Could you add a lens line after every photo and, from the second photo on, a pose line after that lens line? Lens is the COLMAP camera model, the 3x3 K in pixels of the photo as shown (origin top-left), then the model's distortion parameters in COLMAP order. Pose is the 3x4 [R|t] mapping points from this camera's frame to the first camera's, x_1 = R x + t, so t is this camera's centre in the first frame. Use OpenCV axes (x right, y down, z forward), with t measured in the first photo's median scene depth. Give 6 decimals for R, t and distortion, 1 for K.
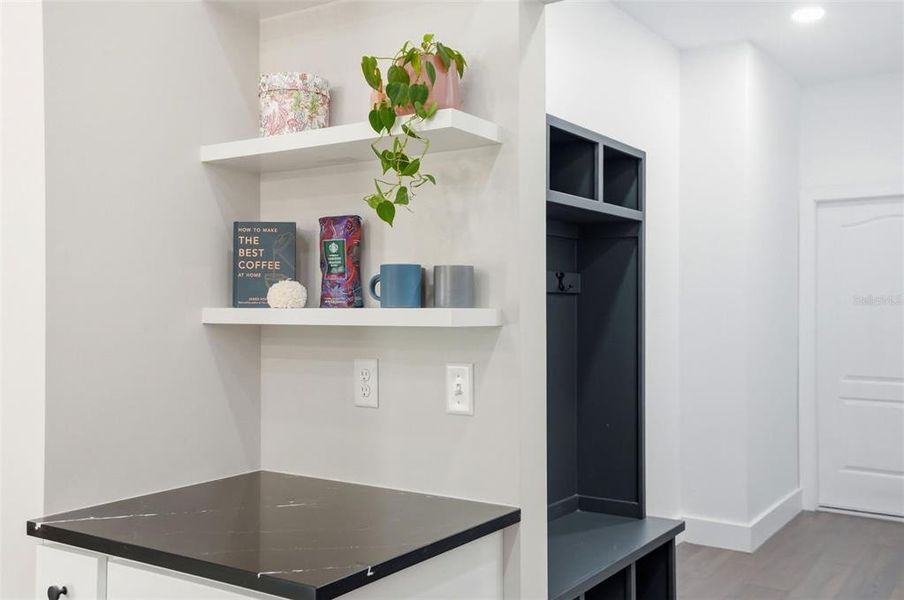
lens RADIAL K [[883.6, 0, 439.1], [0, 883.6, 313.7], [0, 0, 1]] dist [0.080099, 0.000000]
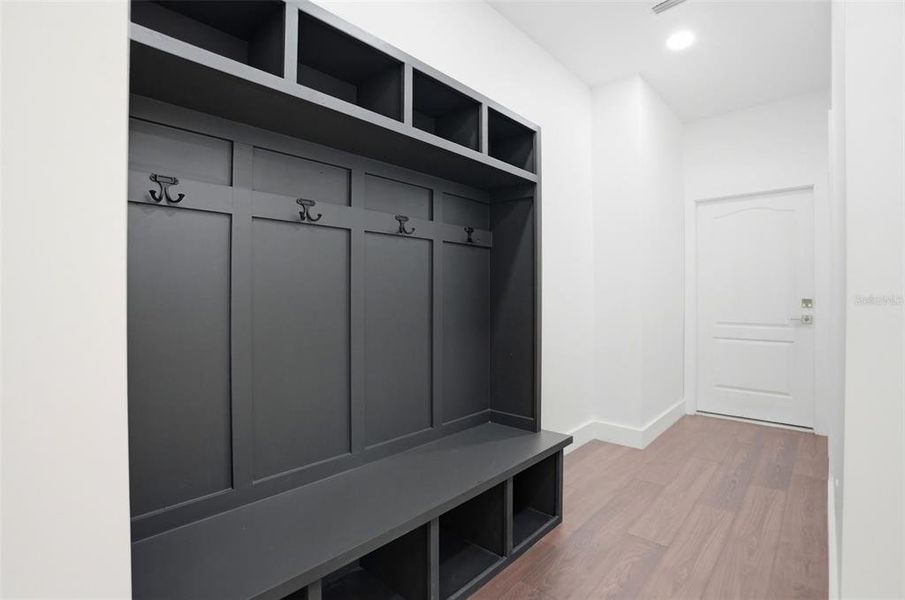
lens RADIAL K [[414.1, 0, 456.9], [0, 414.1, 300.3], [0, 0, 1]] dist [-0.038680, 0.000810]
pose [[0.988909, 0.002324, -0.148502, 0.294393], [-0.002571, 0.999996, -0.001466, 0.077291], [0.148498, 0.001832, 0.988911, 0.628505]]
